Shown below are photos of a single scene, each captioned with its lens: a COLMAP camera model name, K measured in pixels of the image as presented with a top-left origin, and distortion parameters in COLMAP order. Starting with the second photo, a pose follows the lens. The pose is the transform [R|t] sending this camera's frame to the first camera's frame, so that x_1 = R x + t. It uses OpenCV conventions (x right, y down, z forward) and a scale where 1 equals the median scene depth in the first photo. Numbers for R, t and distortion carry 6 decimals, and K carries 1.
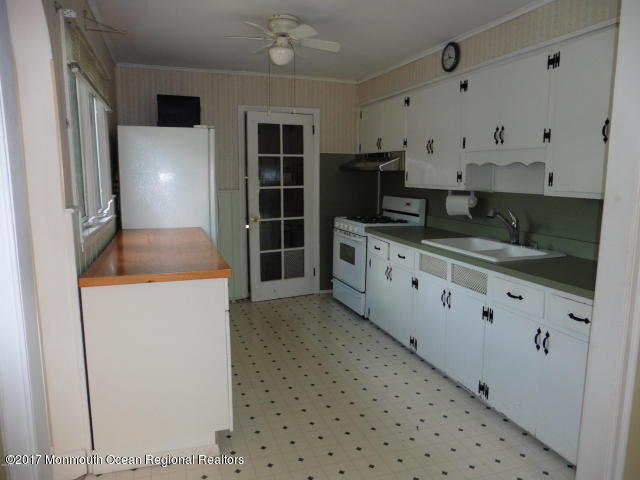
lens RADIAL K [[455.7, 0, 321.6], [0, 455.7, 240.5], [0, 0, 1]] dist [-0.062197, 0.035003]
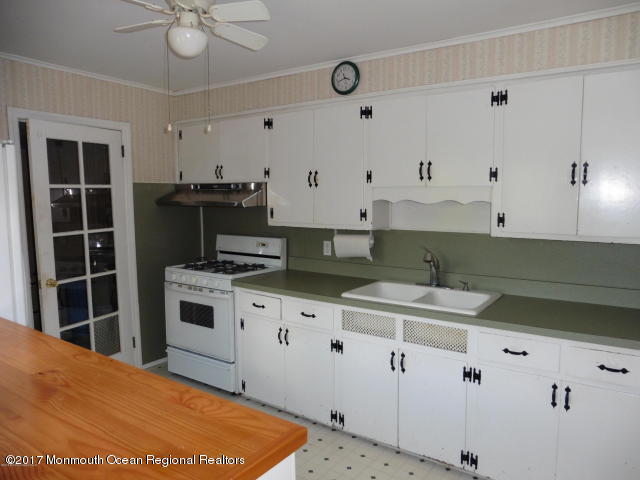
lens RADIAL K [[455.7, 0, 319.3], [0, 455.7, 242.6], [0, 0, 1]] dist [-0.062197, 0.035003]
pose [[0.808591, -0.069803, 0.584216, -0.267907], [0.092362, 0.995686, -0.008868, -0.082659], [-0.581076, 0.061130, 0.811550, 0.318130]]
